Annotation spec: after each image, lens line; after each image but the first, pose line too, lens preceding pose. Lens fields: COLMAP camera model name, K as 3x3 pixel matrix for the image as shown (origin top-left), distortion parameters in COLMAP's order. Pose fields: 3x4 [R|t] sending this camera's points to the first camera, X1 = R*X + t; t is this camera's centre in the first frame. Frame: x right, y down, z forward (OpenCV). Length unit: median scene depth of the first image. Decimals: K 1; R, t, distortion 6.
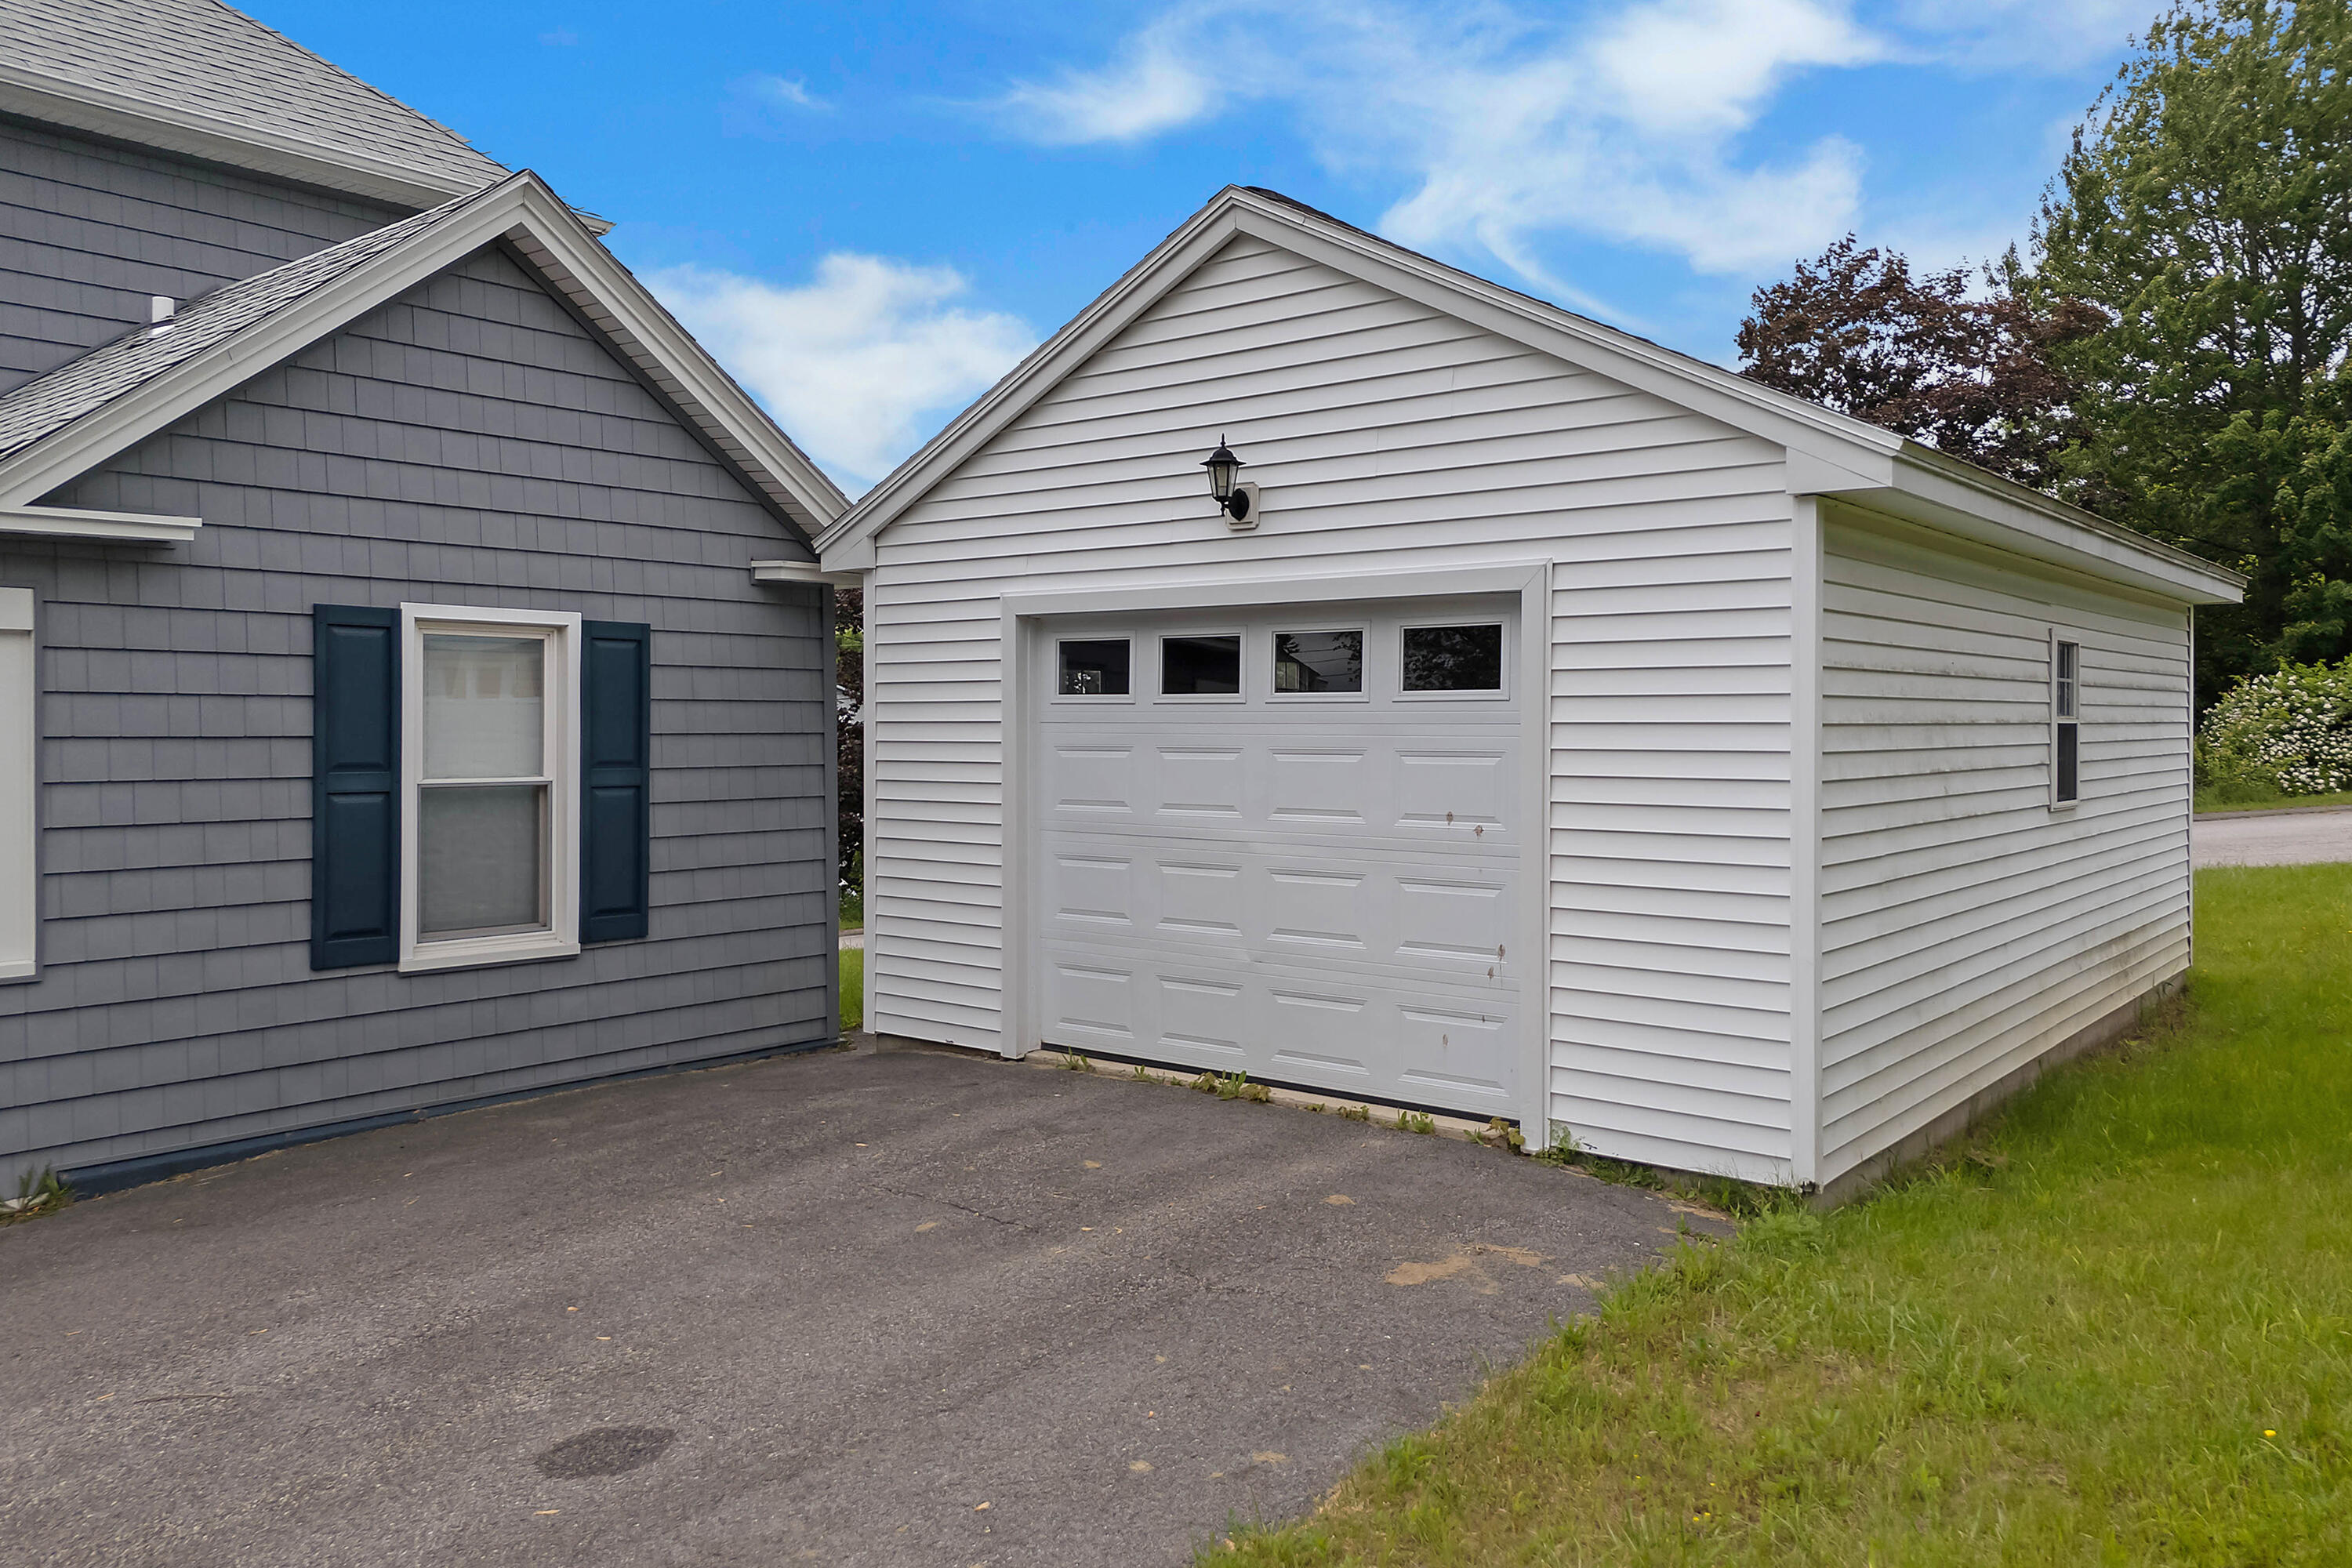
lens RADIAL K [[1720.4, 0, 1211.8], [0, 1720.4, 746.5], [0, 0, 1]] dist [0.067027, -0.010519]
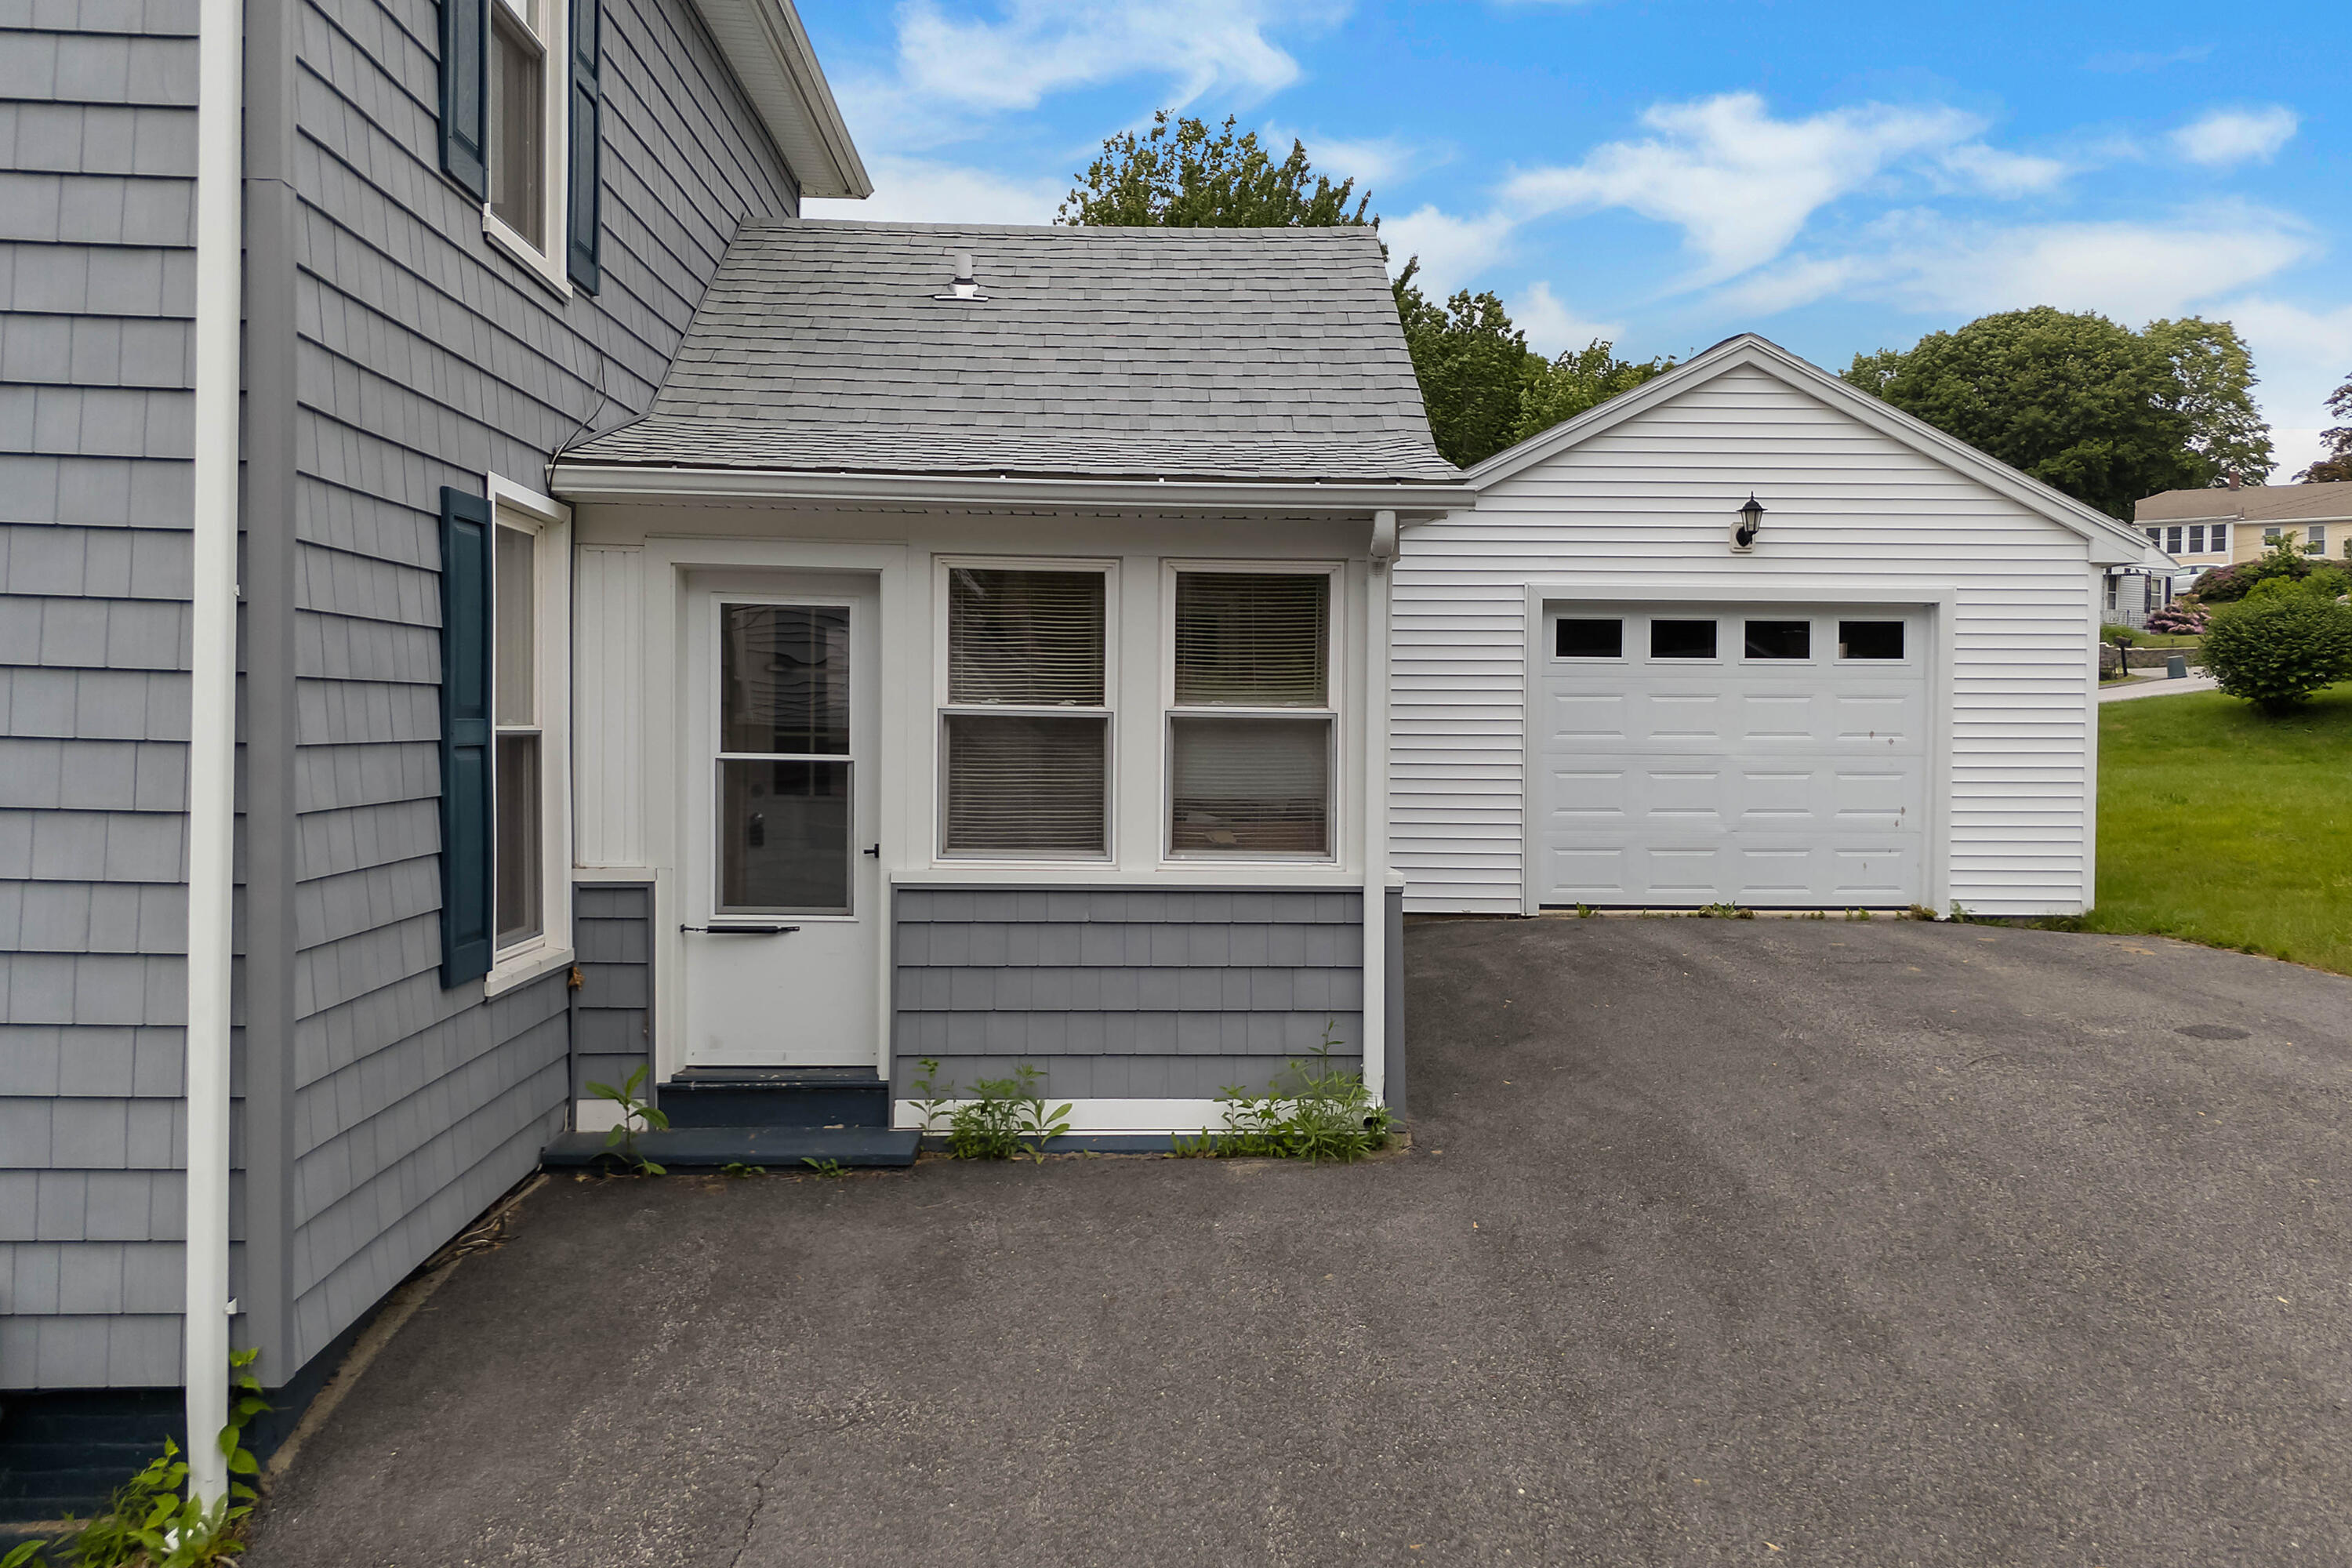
lens RADIAL K [[1720.4, 0, 1181.1], [0, 1720.4, 793.3], [0, 0, 1]] dist [0.067027, -0.010519]
pose [[0.745789, -0.024374, 0.665736, -1.292230], [0.002462, 0.999424, 0.033832, 0.034012], [-0.666178, -0.023593, 0.745420, 0.152399]]
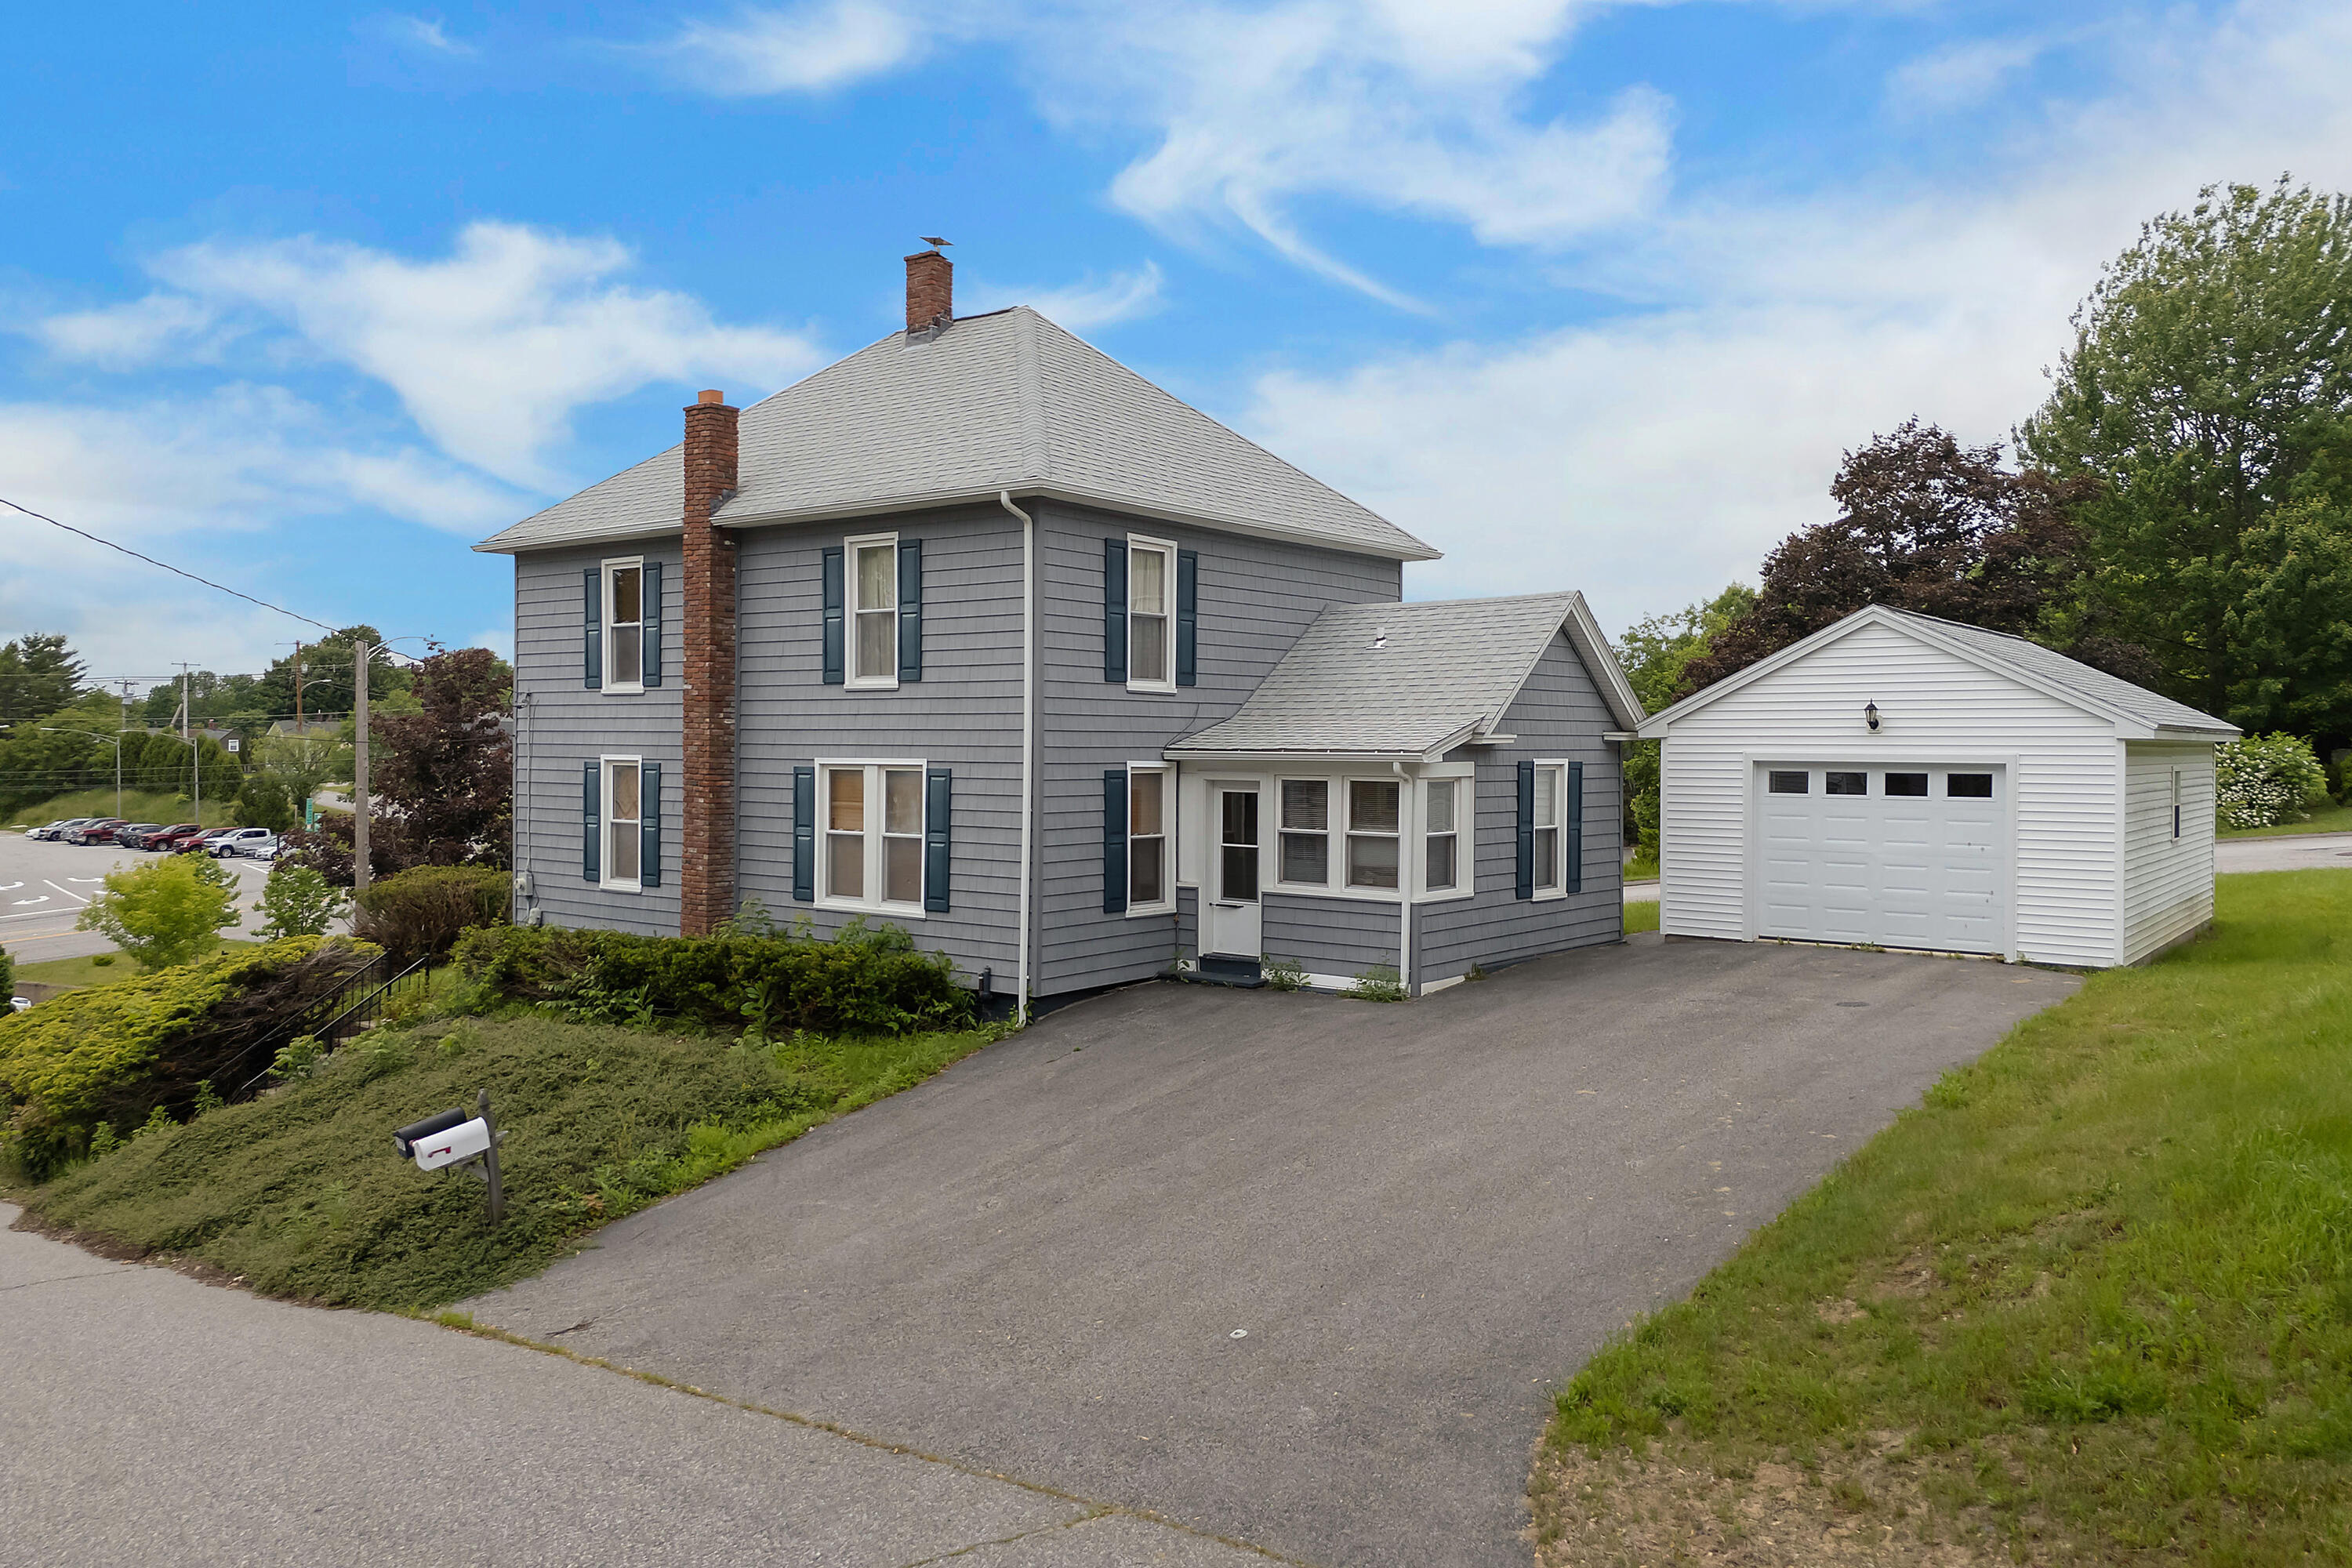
lens RADIAL K [[1720.4, 0, 1176.6], [0, 1720.4, 770.8], [0, 0, 1]] dist [0.067027, -0.010519]
pose [[0.999757, 0.003613, 0.021764, -1.011889], [-0.003620, 0.999993, 0.000265, -0.060943], [-0.021763, -0.000344, 0.999763, -1.490480]]
